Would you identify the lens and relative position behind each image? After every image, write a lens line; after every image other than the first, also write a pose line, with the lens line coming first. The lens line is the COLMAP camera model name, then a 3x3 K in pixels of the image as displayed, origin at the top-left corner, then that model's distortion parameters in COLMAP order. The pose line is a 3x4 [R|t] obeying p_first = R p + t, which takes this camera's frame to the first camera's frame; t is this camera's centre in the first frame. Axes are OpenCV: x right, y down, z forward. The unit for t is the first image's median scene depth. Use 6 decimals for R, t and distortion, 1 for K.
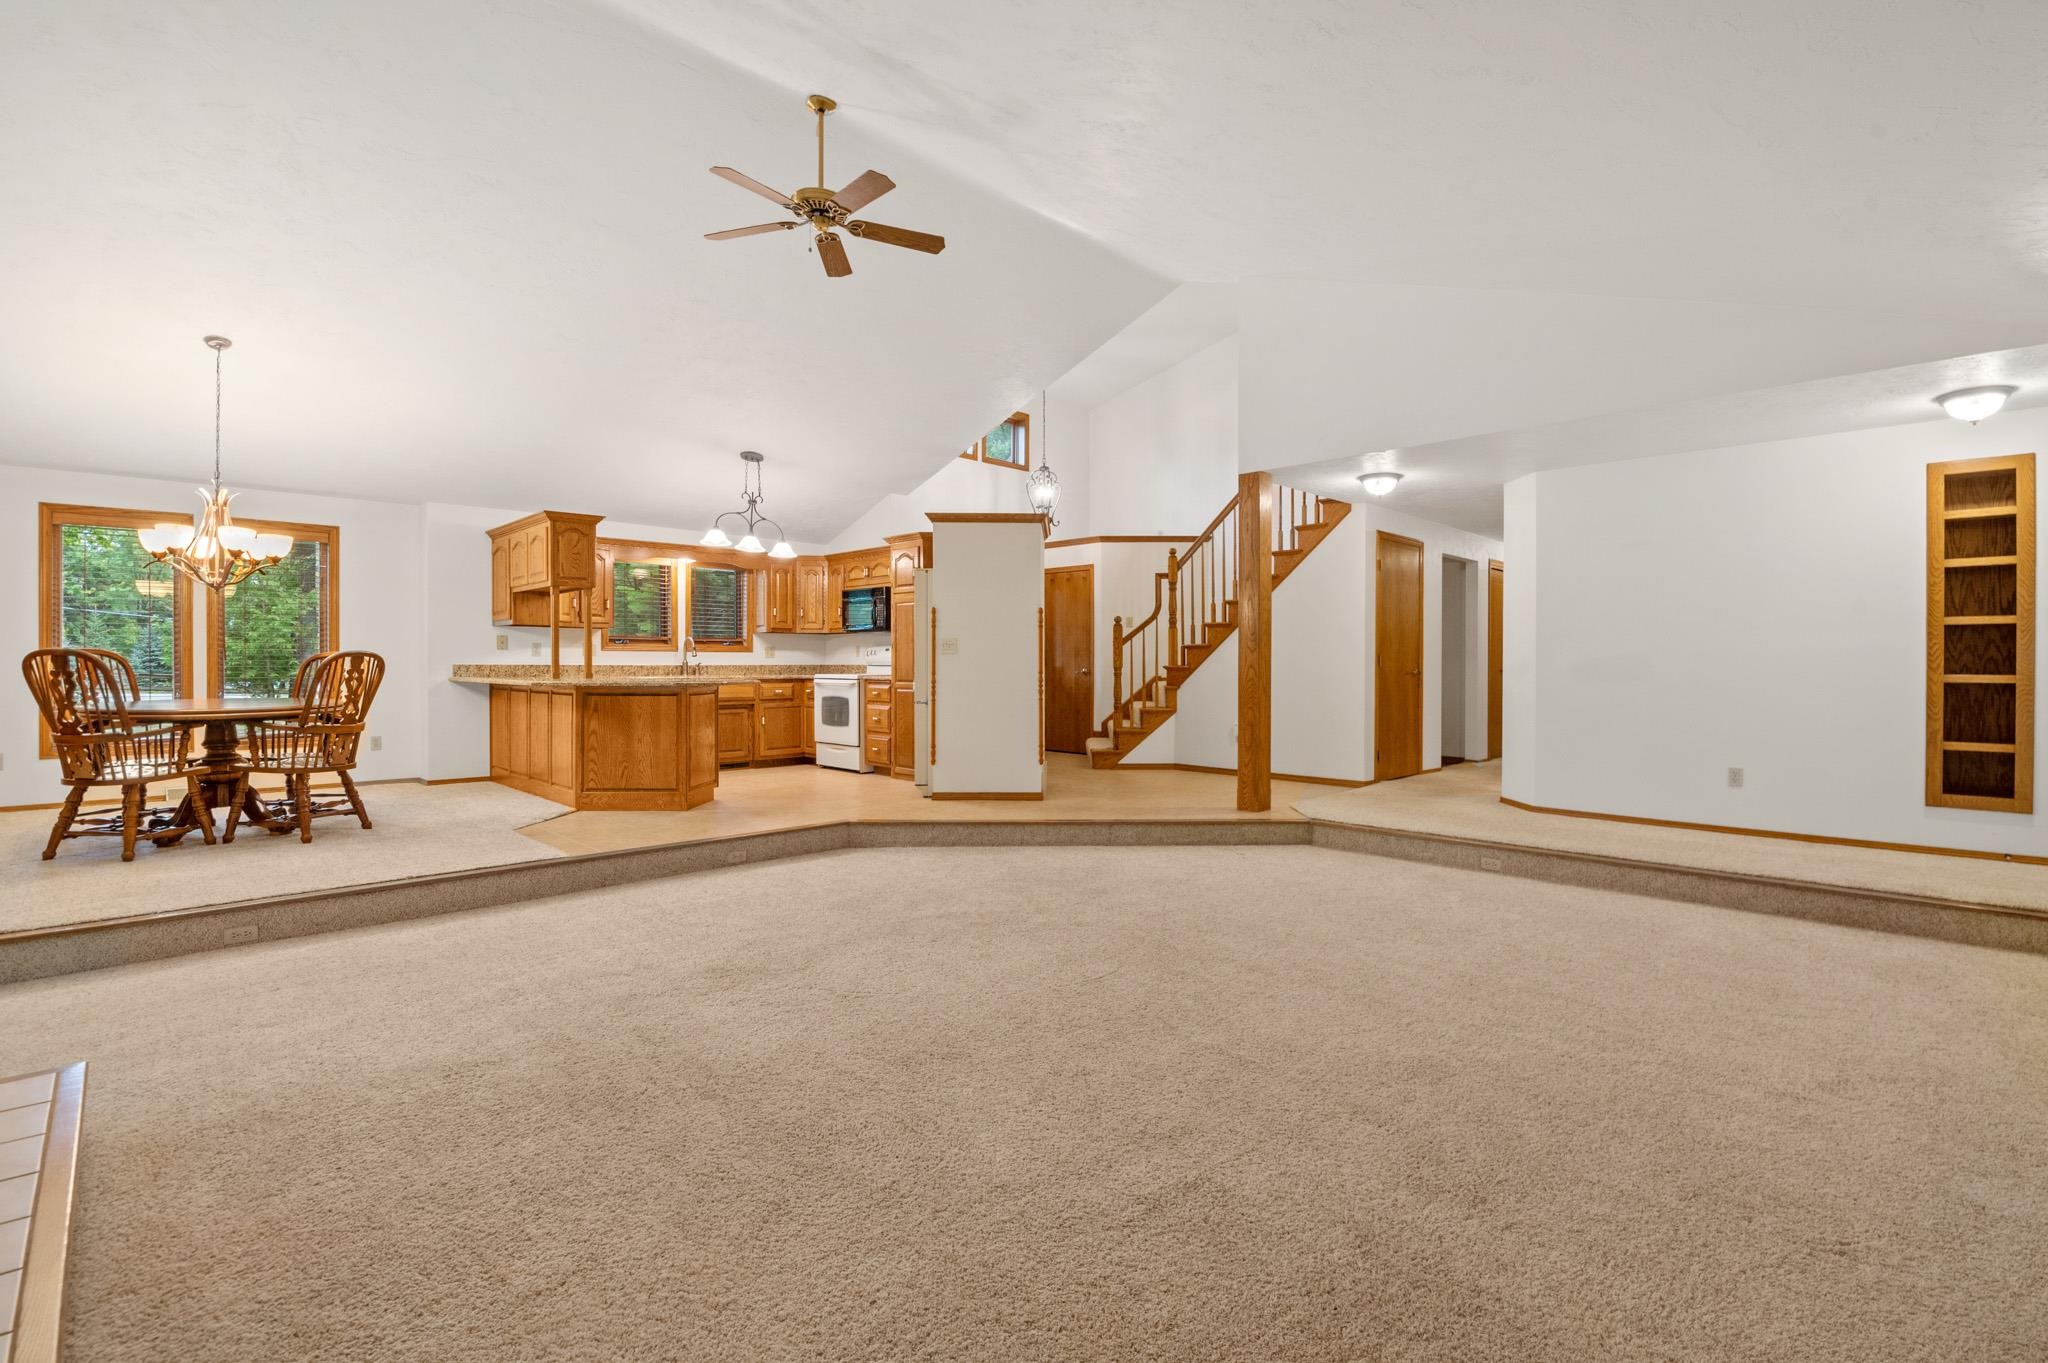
lens RADIAL K [[916.8, 0, 1075.9], [0, 916.8, 670.0], [0, 0, 1]] dist [-0.003537, -0.011298]
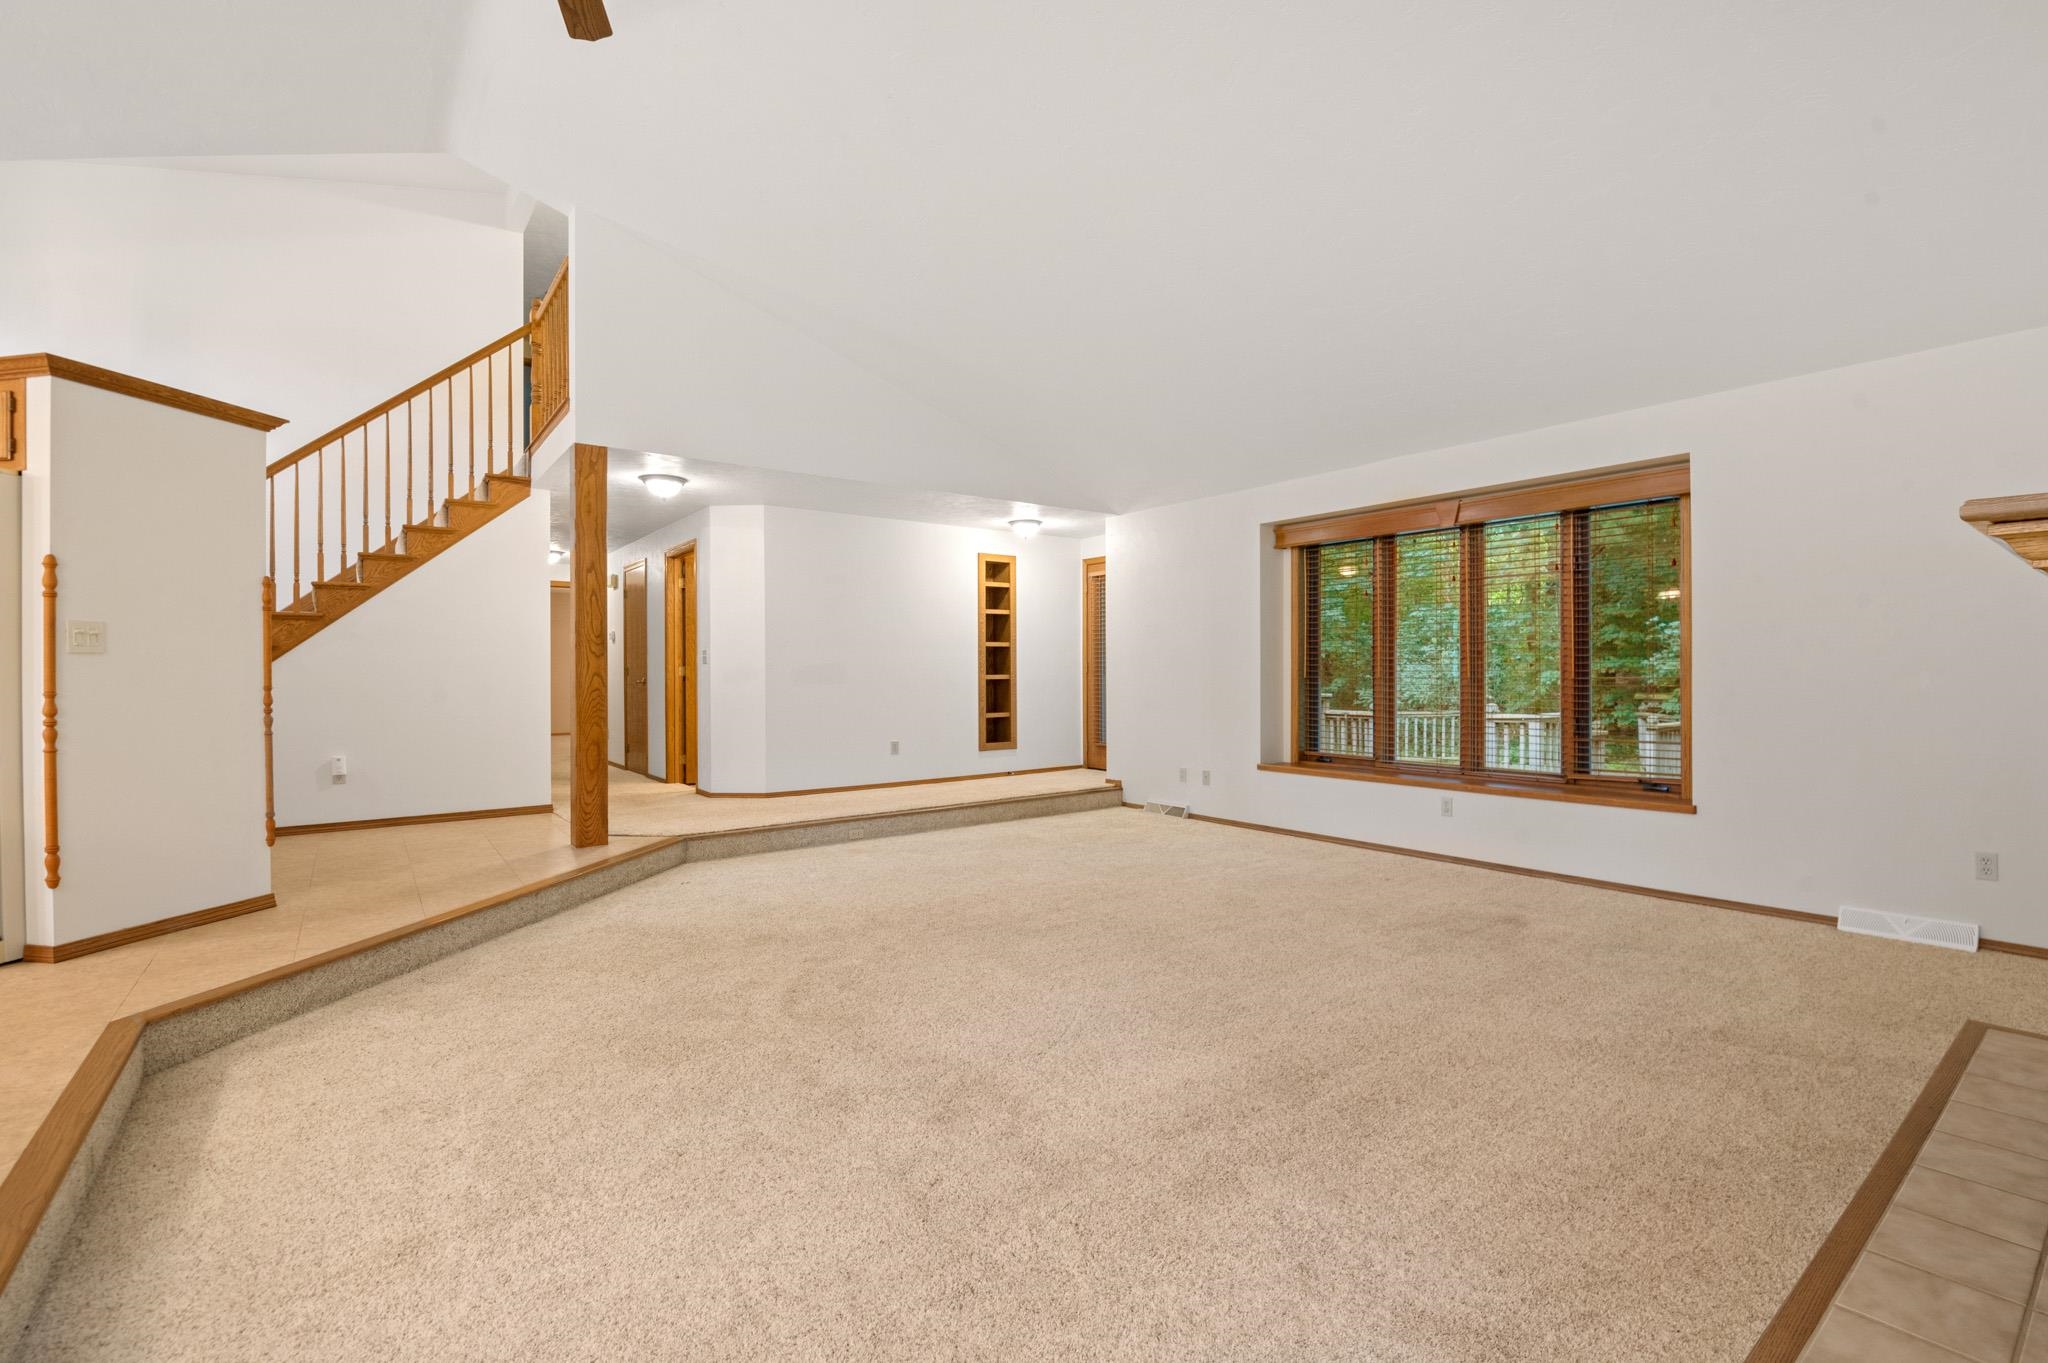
lens RADIAL K [[916.8, 0, 1075.9], [0, 916.8, 670.0], [0, 0, 1]] dist [-0.003537, -0.011298]
pose [[0.128454, -0.001928, 0.991714, -0.447291], [0.013543, 0.999908, 0.000190, -0.001545], [-0.991623, 0.013406, 0.128469, 0.343496]]
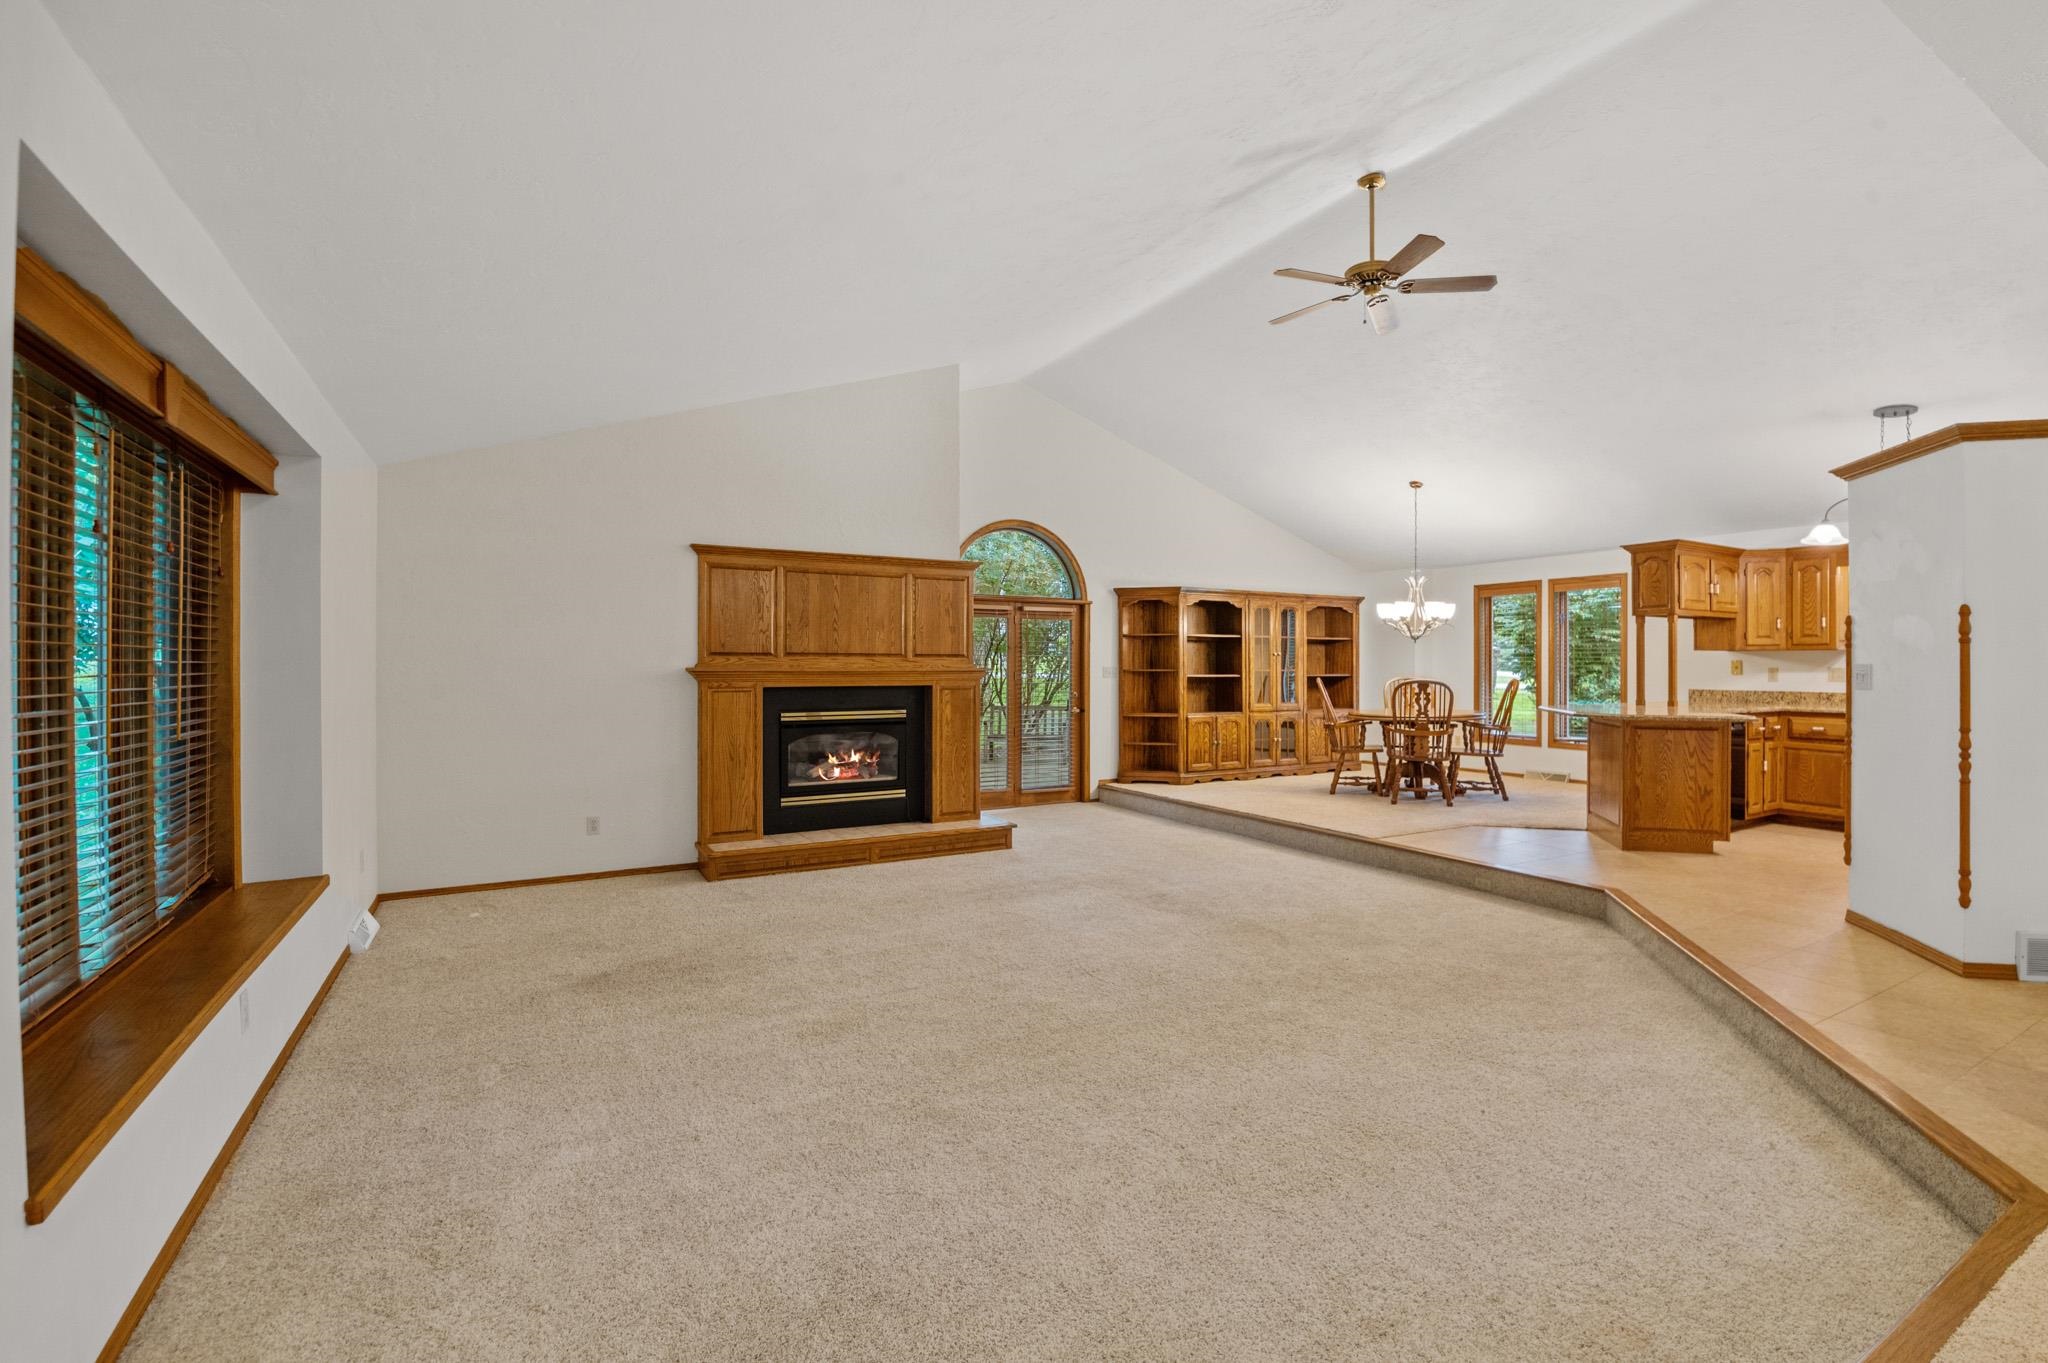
lens RADIAL K [[916.8, 0, 1075.9], [0, 916.8, 670.0], [0, 0, 1]] dist [-0.003537, -0.011298]
pose [[-0.259839, 0.001072, -0.965651, 0.479753], [-0.007892, 0.999964, 0.003234, -0.023556], [0.965620, 0.008461, -0.259821, 0.532916]]
